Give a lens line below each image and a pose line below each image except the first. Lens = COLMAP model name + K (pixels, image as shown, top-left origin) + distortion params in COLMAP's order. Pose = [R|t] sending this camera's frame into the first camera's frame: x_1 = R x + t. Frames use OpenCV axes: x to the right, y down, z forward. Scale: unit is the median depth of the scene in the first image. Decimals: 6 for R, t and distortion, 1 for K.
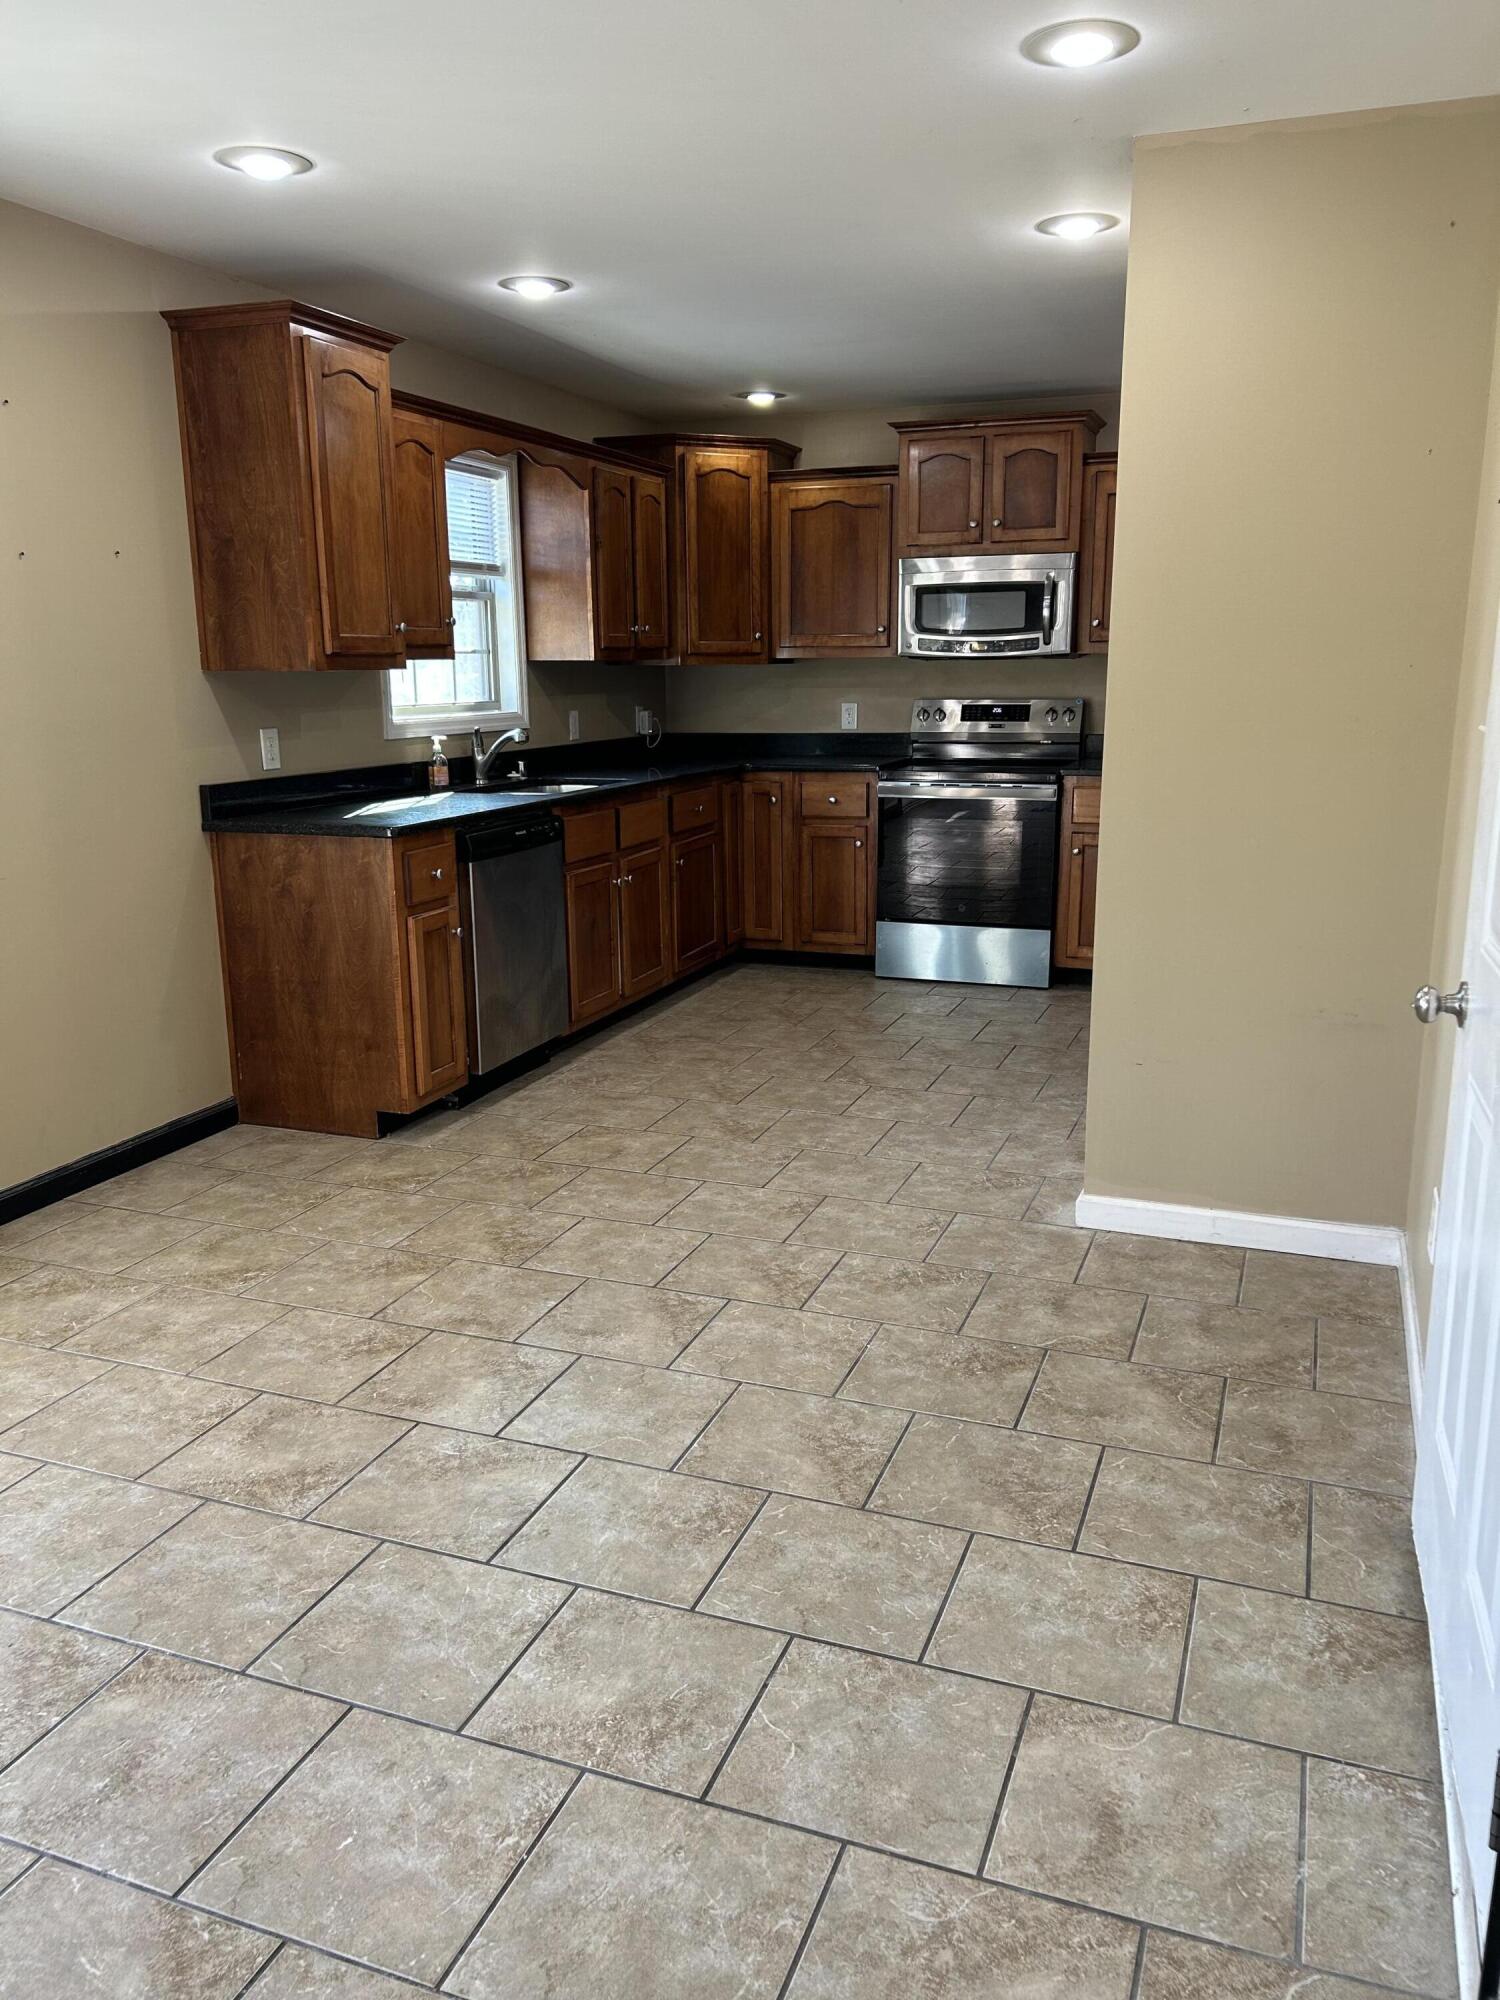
lens RADIAL K [[1510.2, 0, 751.2], [0, 1510.2, 992.7], [0, 0, 1]] dist [0.042800, -0.038951]
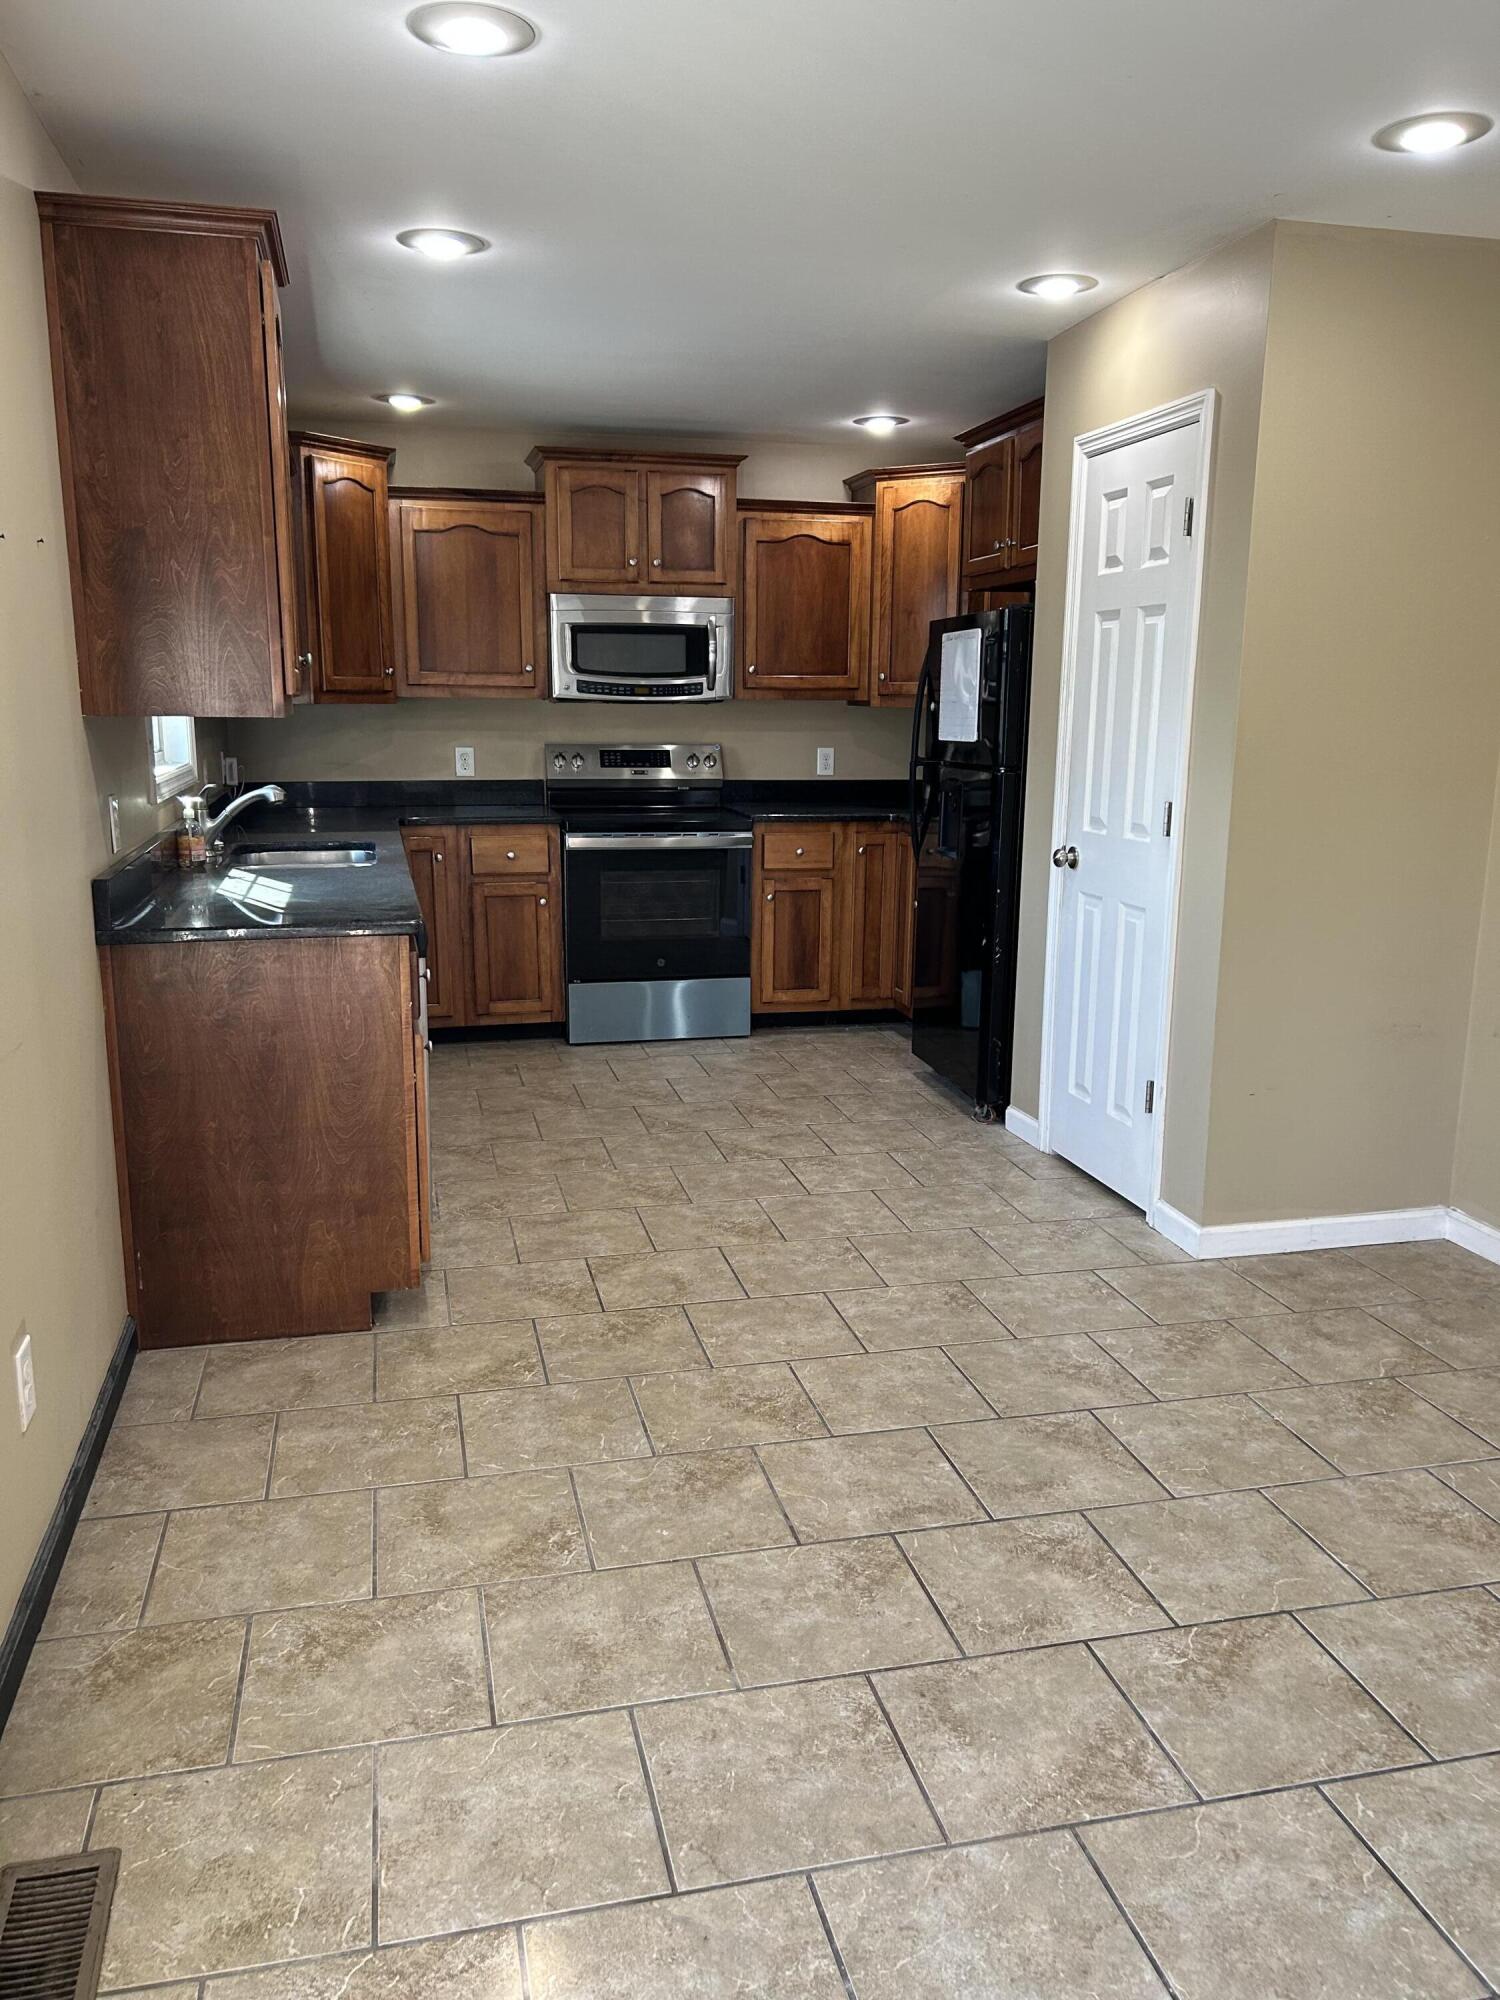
lens RADIAL K [[1510.2, 0, 756.0], [0, 1510.2, 1001.6], [0, 0, 1]] dist [0.042800, -0.038951]
pose [[0.822882, -0.098603, 0.559592, -0.525656], [0.107099, 0.994091, 0.017674, -0.063191], [-0.558028, 0.045388, 0.828580, 0.266263]]
